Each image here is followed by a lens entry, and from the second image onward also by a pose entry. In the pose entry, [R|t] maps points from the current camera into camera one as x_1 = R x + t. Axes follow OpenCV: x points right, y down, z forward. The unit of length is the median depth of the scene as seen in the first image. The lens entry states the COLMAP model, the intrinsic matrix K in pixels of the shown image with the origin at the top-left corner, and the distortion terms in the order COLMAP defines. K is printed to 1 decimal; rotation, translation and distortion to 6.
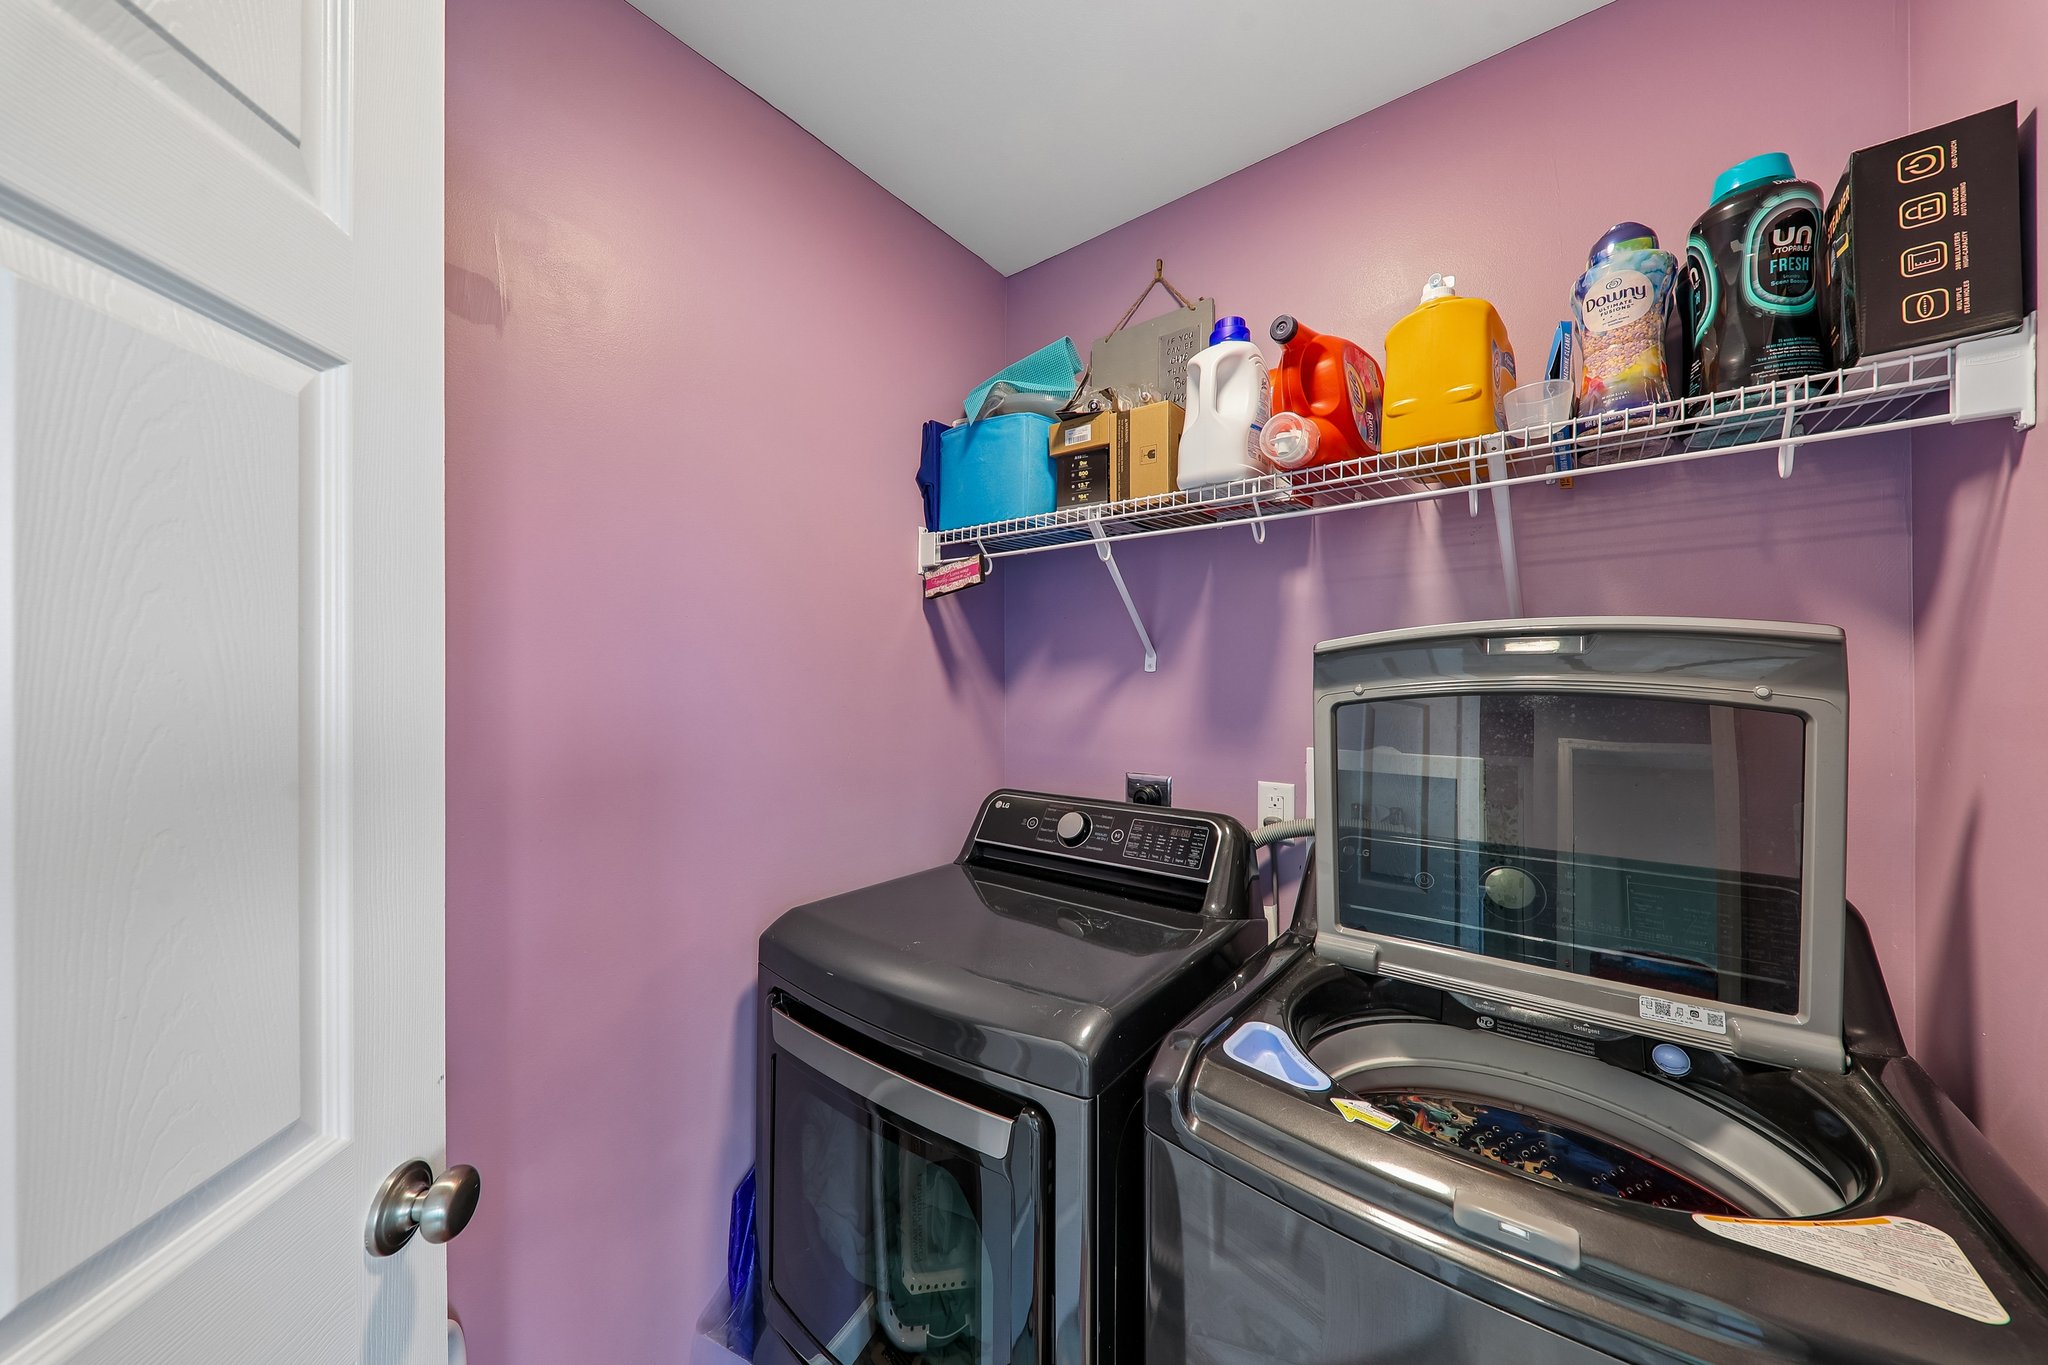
lens RADIAL K [[717.3, 0, 1014.8], [0, 717.3, 681.2], [0, 0, 1]] dist [0.006307, -0.000485]
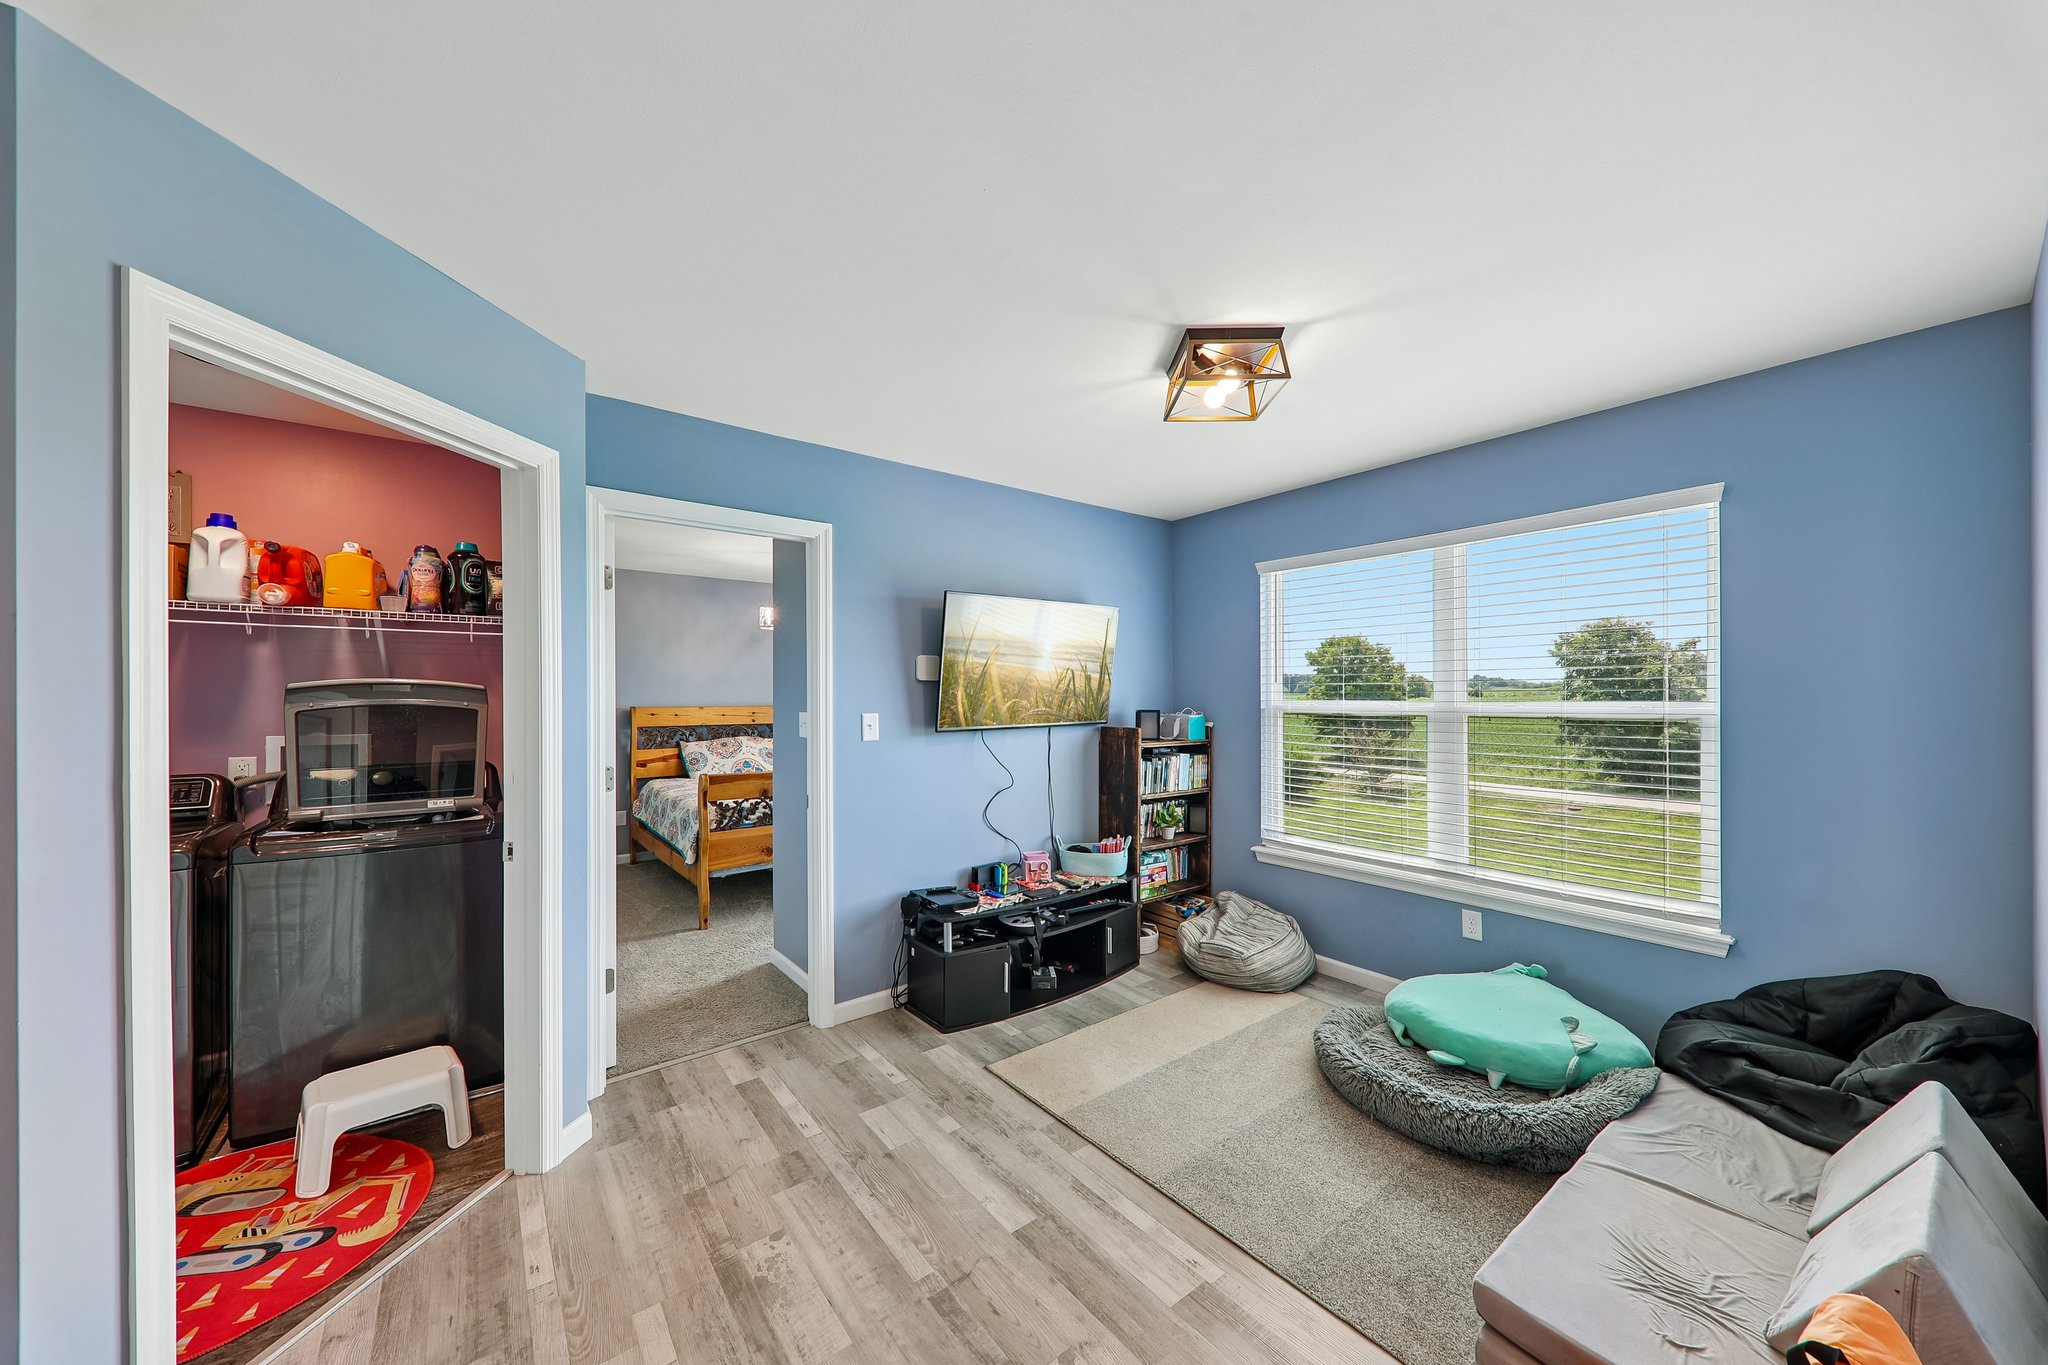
lens RADIAL K [[717.3, 0, 1030.2], [0, 717.3, 698.0], [0, 0, 1]] dist [0.006307, -0.000485]
pose [[0.245126, 0.005480, 0.969476, -1.275416], [0.001658, 0.999980, -0.006071, 0.007916], [-0.969490, 0.003096, 0.245112, -1.922356]]
